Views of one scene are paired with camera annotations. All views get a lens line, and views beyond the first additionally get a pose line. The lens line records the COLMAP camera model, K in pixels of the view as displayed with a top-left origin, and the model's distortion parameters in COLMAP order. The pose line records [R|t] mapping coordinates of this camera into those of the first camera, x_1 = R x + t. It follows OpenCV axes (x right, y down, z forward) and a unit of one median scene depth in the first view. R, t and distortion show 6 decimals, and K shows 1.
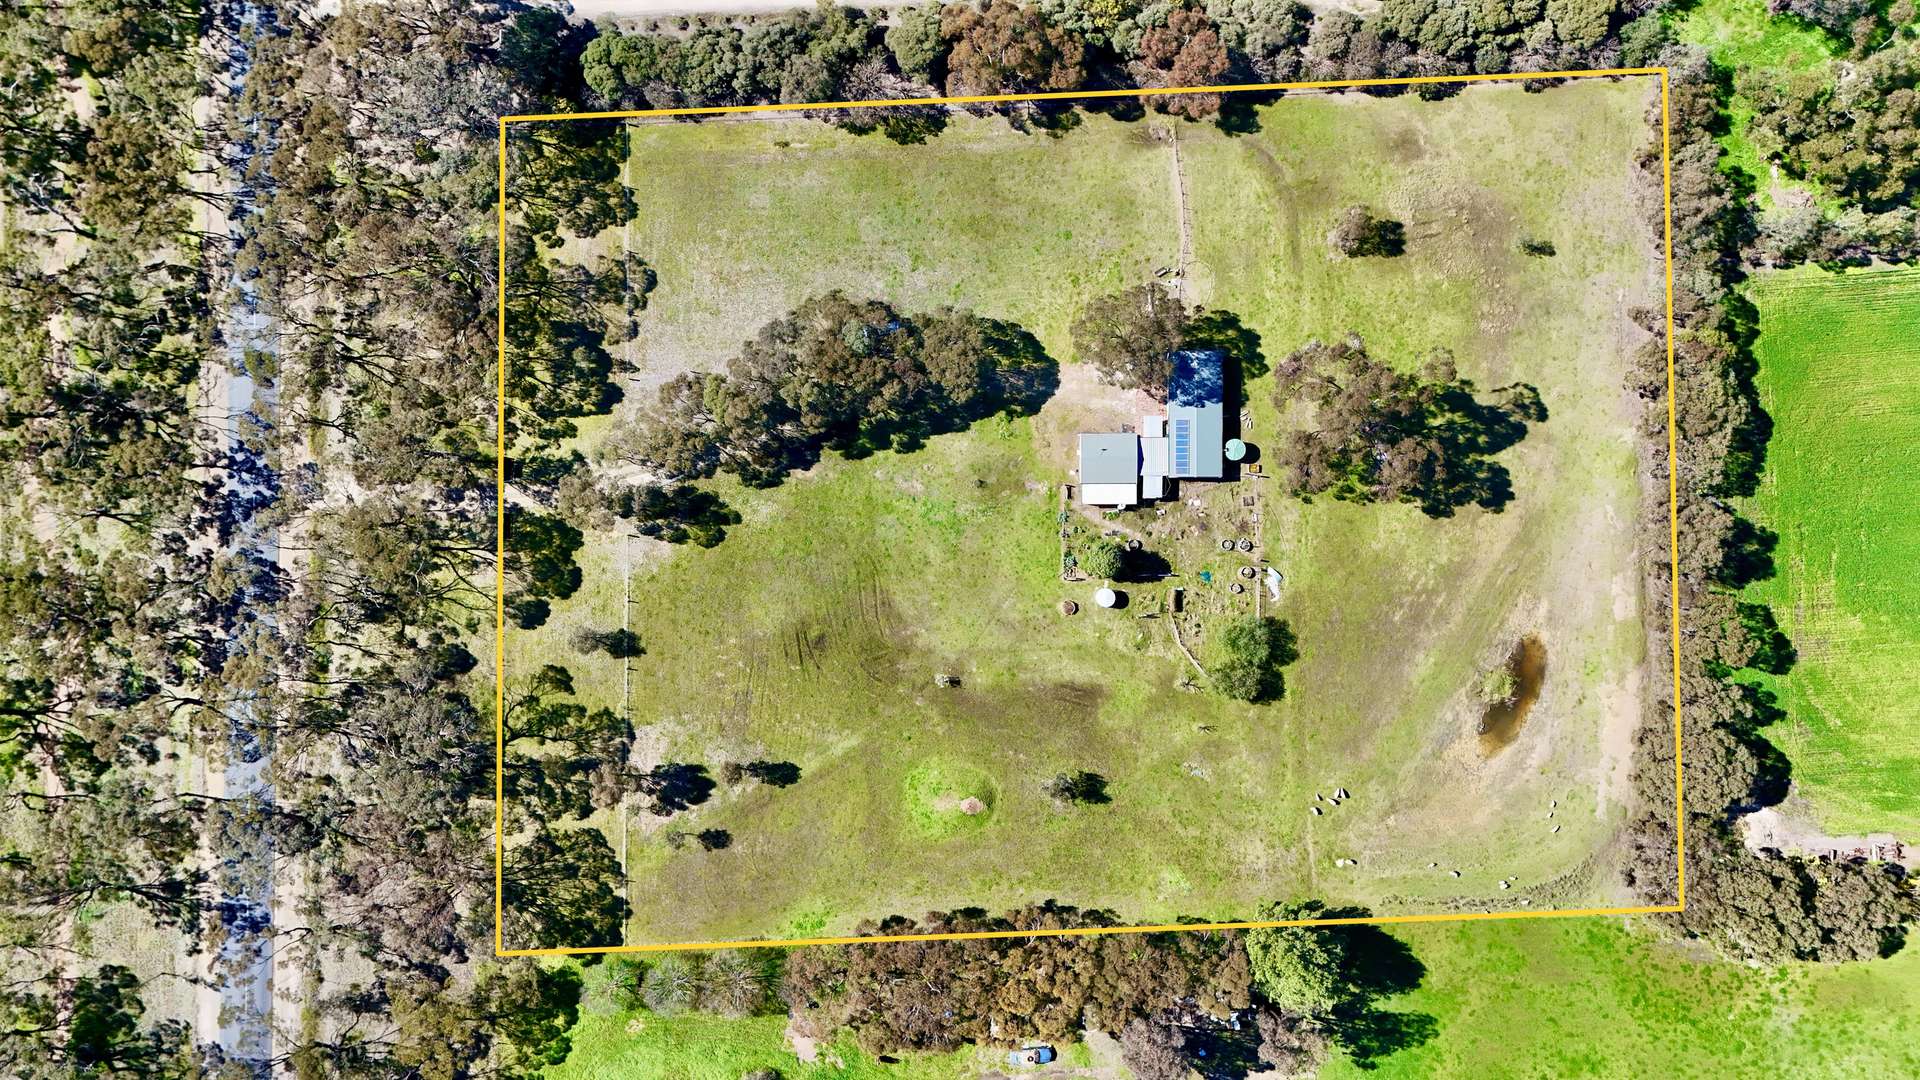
lens RADIAL K [[1396.3, 0, 960.0], [0, 1396.3, 540.0], [0, 0, 1]] dist [0.054341, -0.025403]
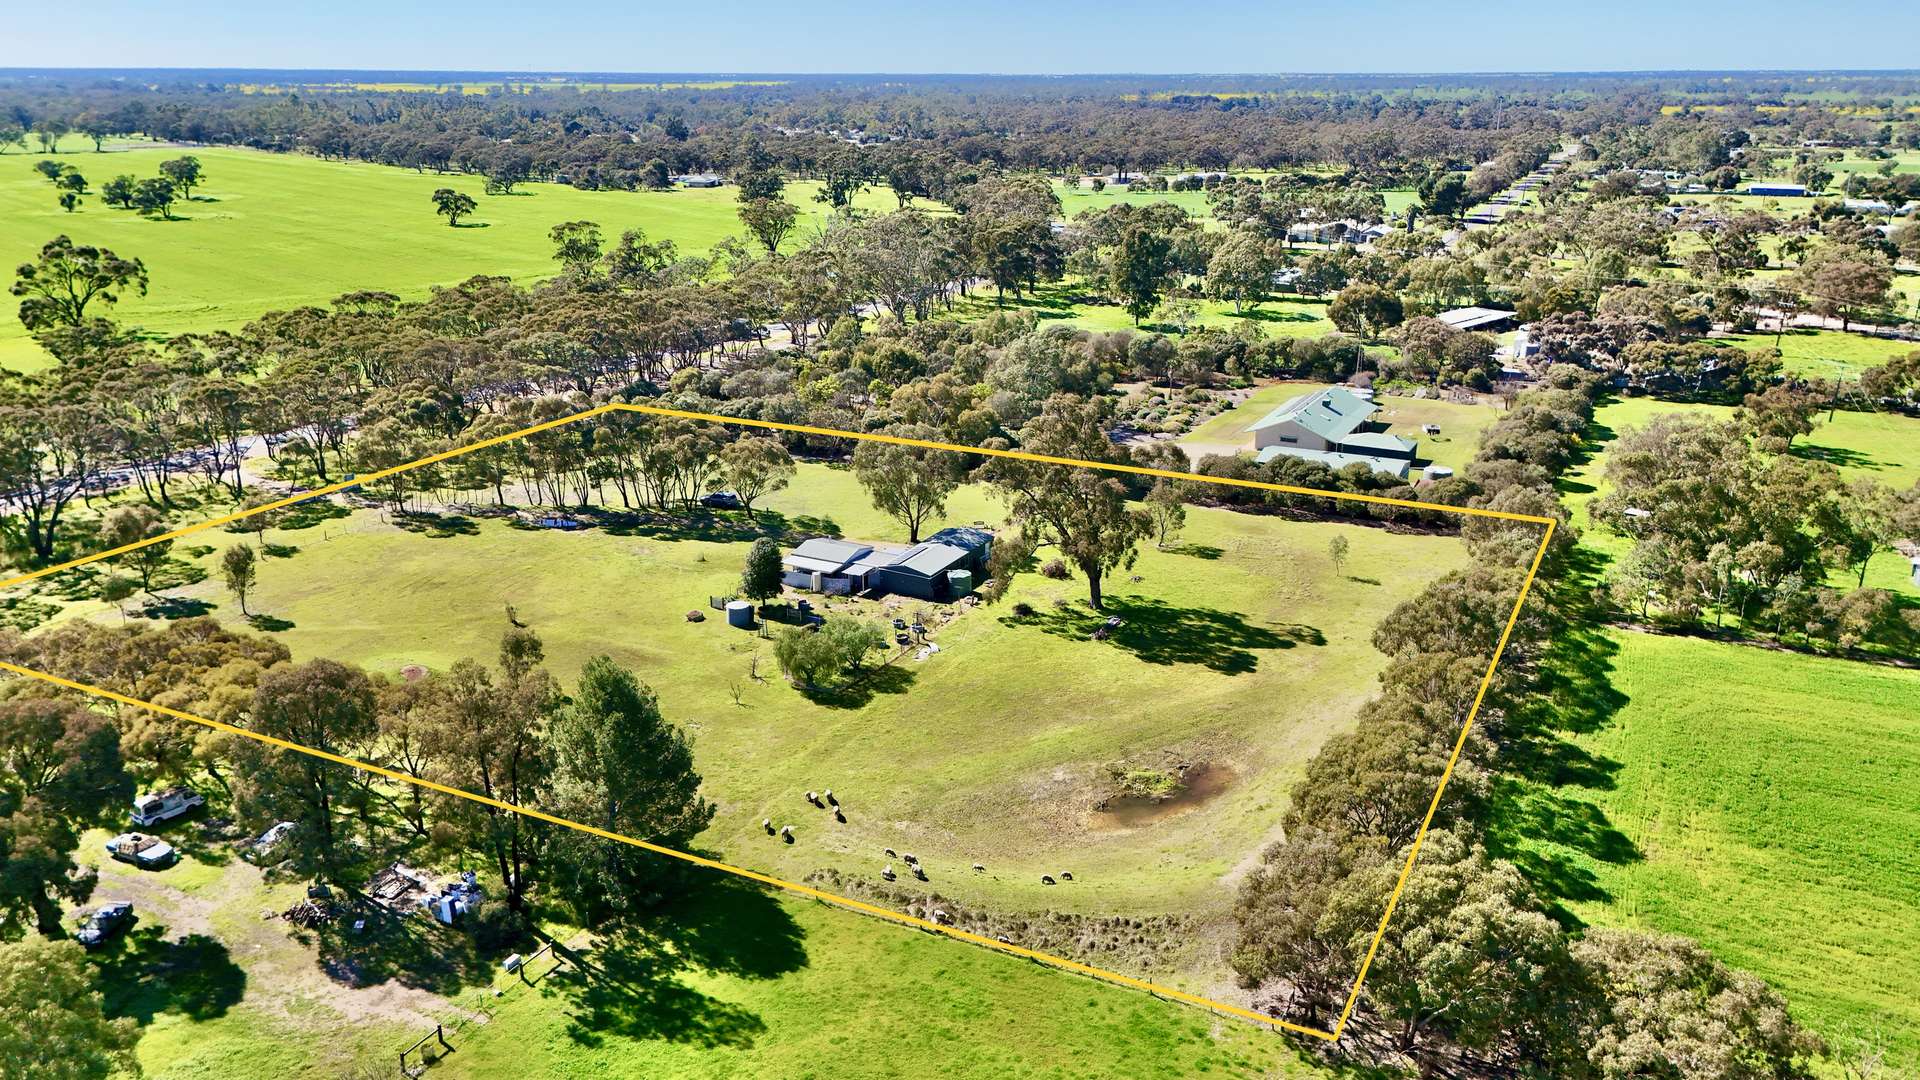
lens RADIAL K [[1396.3, 0, 960.0], [0, 1396.3, 540.0], [0, 0, 1]] dist [0.054341, -0.025403]
pose [[0.884046, 0.158578, -0.439677, 0.574929], [-0.467290, 0.279460, -0.838774, 0.657234], [-0.010139, 0.946971, 0.321158, 0.694083]]
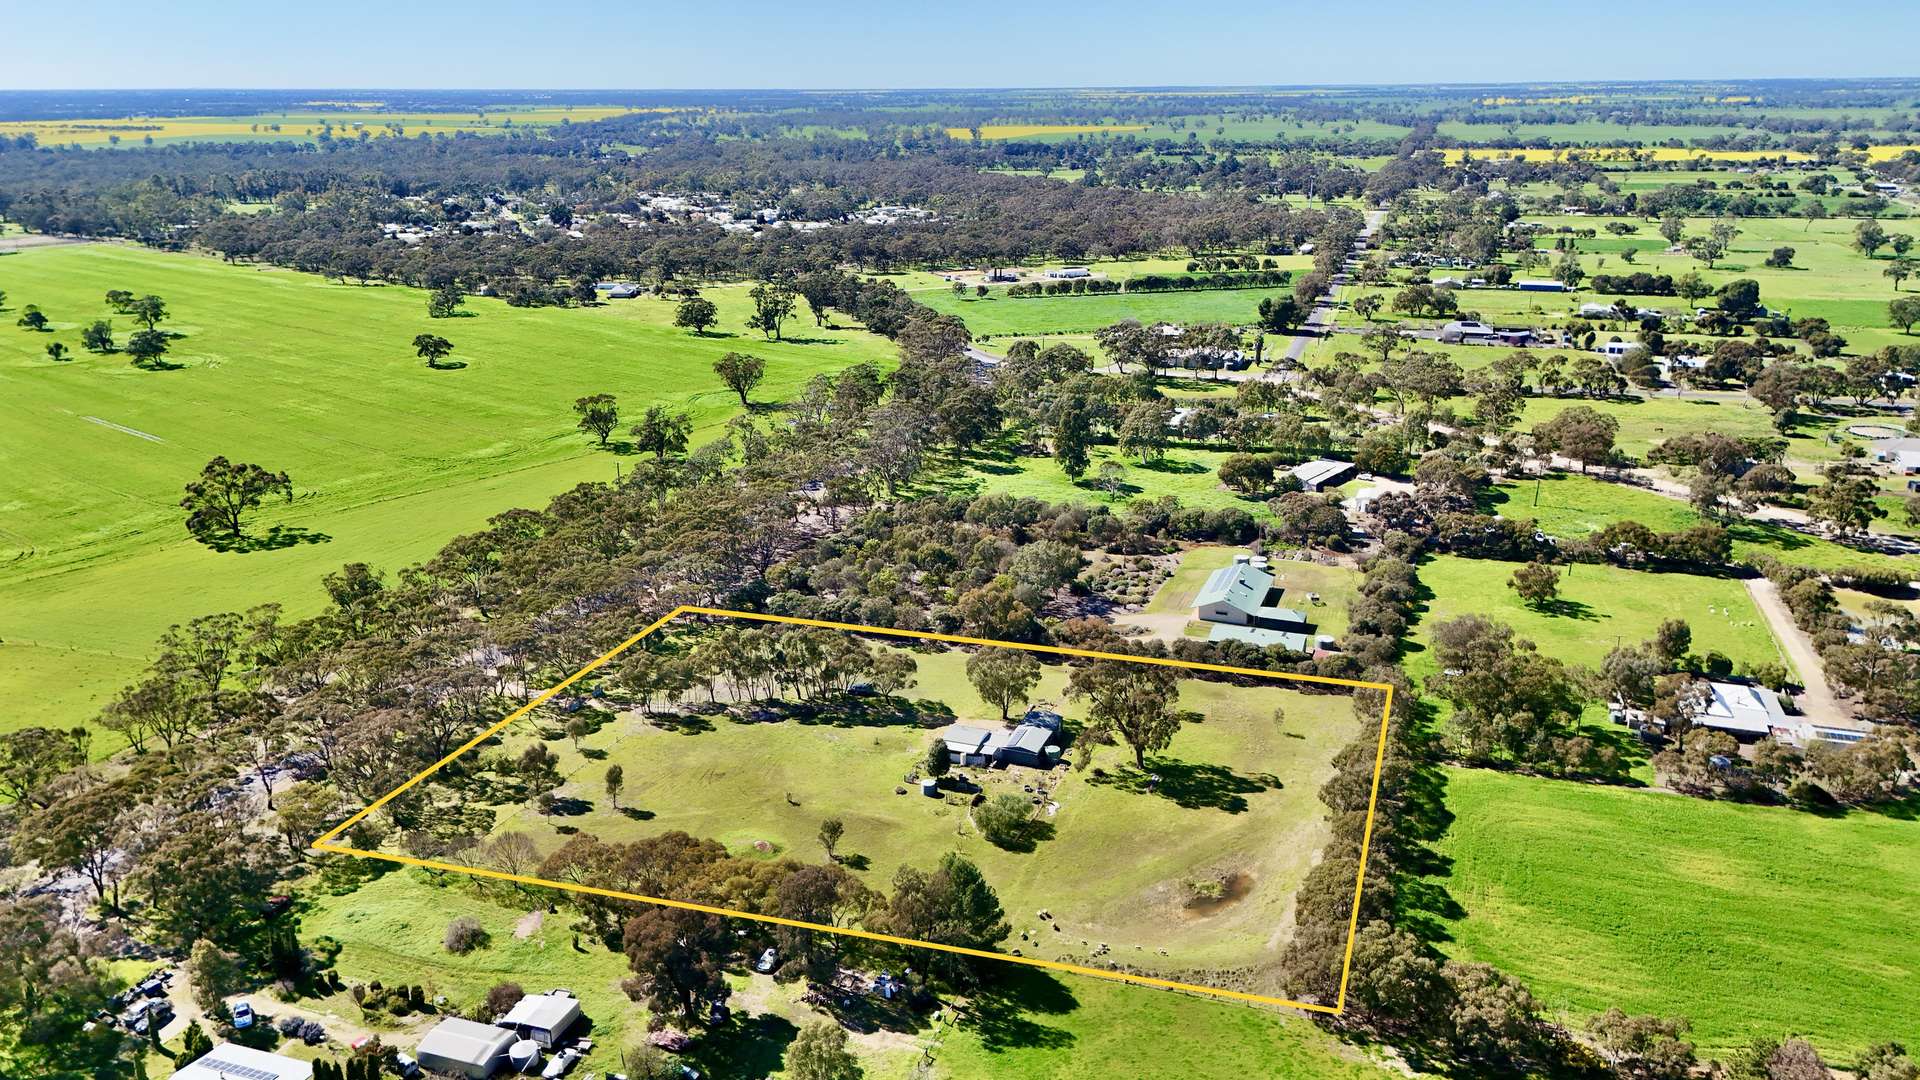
lens RADIAL K [[1389.0, 0, 960.0], [0, 1389.0, 540.0], [0, 0, 1]] dist [0.086085, -0.111086]
pose [[0.935054, 0.113955, -0.335692, 0.551907], [-0.354490, 0.291454, -0.888477, 1.140016], [-0.003408, 0.949773, 0.312921, 0.360803]]
